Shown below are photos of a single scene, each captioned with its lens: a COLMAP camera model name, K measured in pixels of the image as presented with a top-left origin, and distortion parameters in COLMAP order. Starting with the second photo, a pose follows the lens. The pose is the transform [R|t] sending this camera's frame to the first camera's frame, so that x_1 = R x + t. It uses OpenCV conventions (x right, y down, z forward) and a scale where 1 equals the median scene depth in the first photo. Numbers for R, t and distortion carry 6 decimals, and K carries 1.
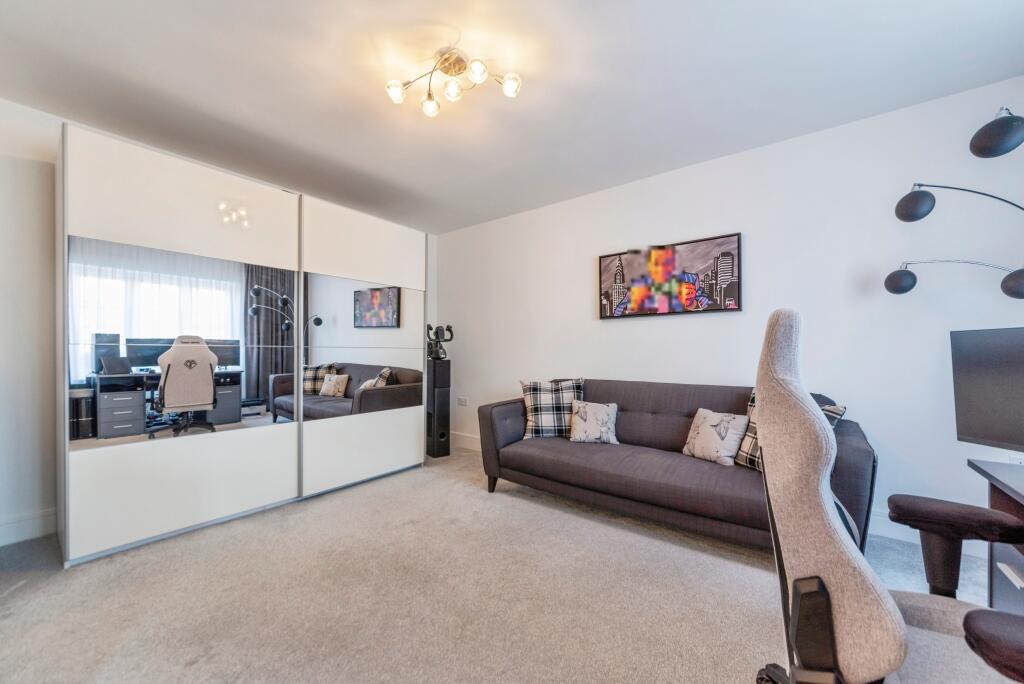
lens RADIAL K [[372.3, 0, 512.0], [0, 372.3, 342.0], [0, 0, 1]] dist [-0.019474, -0.000010]
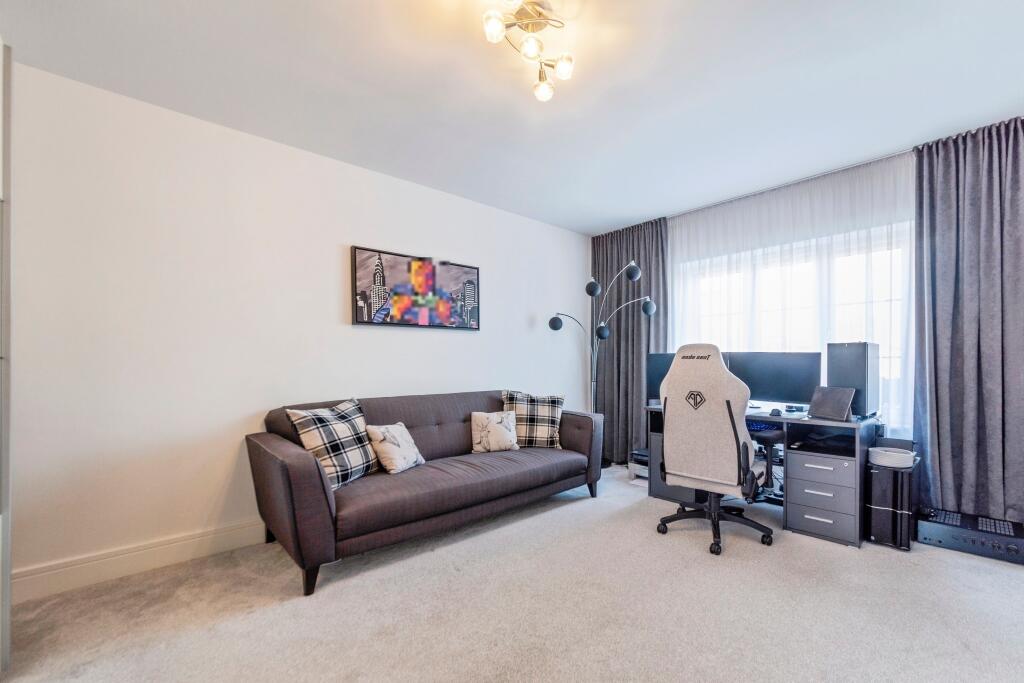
lens RADIAL K [[460.0, 0, 512.0], [0, 460.0, 341.5], [0, 0, 1]] dist [-0.001657, -0.000382]
pose [[0.158565, 0.040632, 0.986512, -0.807396], [-0.023759, 0.999021, -0.037328, 0.007076], [-0.987063, -0.017520, 0.159375, 0.581408]]
